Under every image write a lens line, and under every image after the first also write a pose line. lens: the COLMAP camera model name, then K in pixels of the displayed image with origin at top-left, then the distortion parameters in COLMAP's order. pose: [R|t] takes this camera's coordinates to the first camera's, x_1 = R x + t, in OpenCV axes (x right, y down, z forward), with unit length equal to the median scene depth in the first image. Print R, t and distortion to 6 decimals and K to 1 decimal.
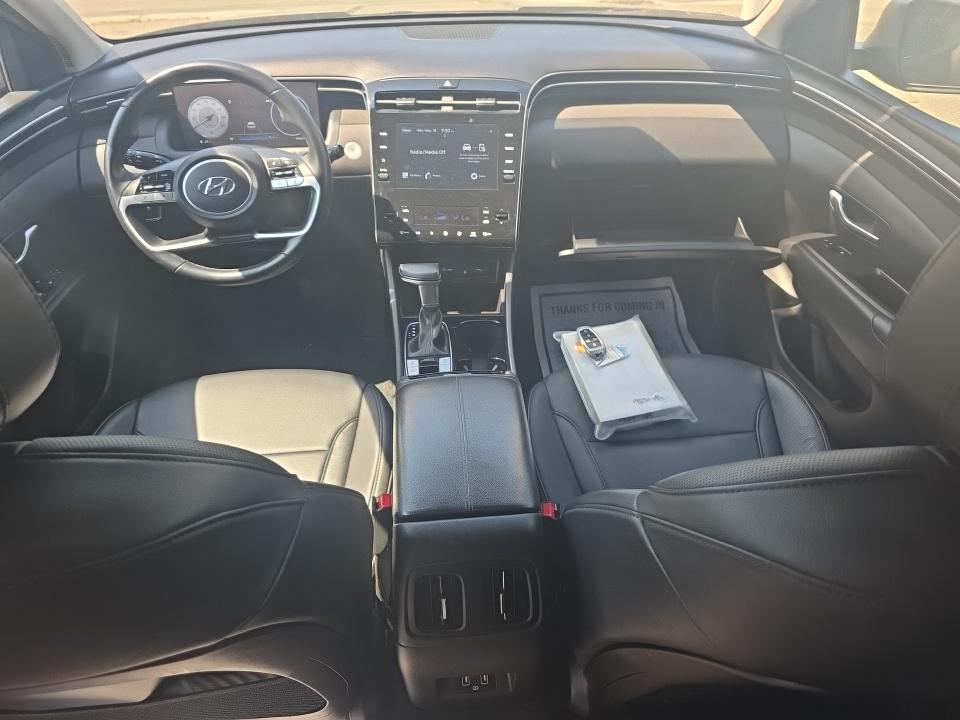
lens RADIAL K [[673.5, 0, 472.1], [0, 673.5, 365.2], [0, 0, 1]] dist [0.037868, -0.038877]
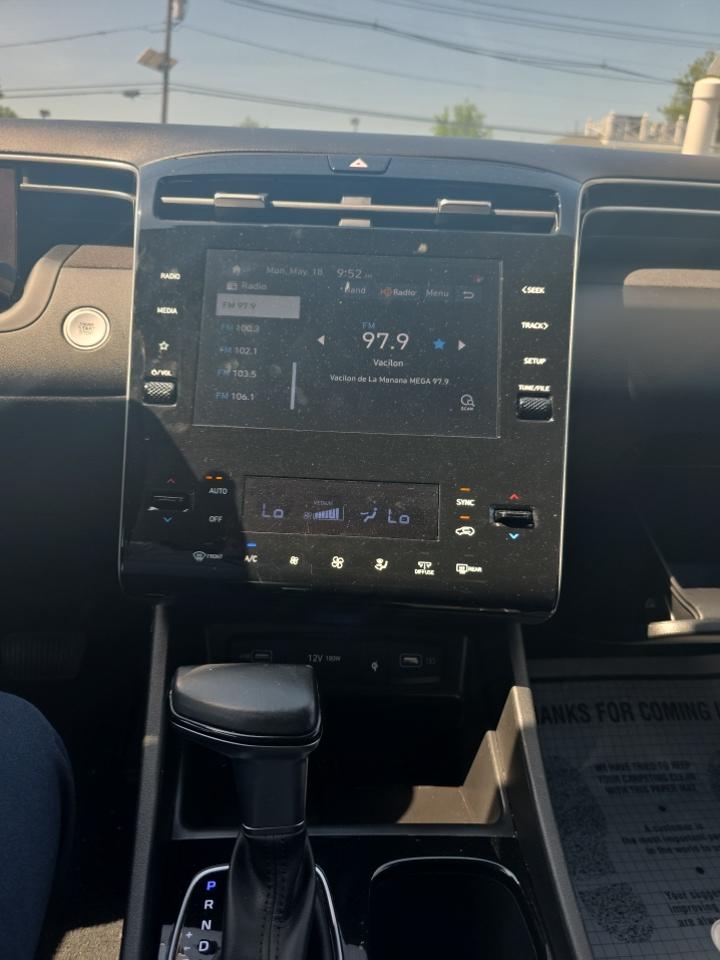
lens RADIAL K [[660.5, 0, 357.3], [0, 660.5, 484.6], [0, 0, 1]] dist [0.008754, -0.003354]
pose [[0.998013, 0.040406, 0.048341, -0.046499], [-0.024358, 0.955059, -0.295413, -0.139325], [-0.058105, 0.293648, 0.954146, 0.694291]]
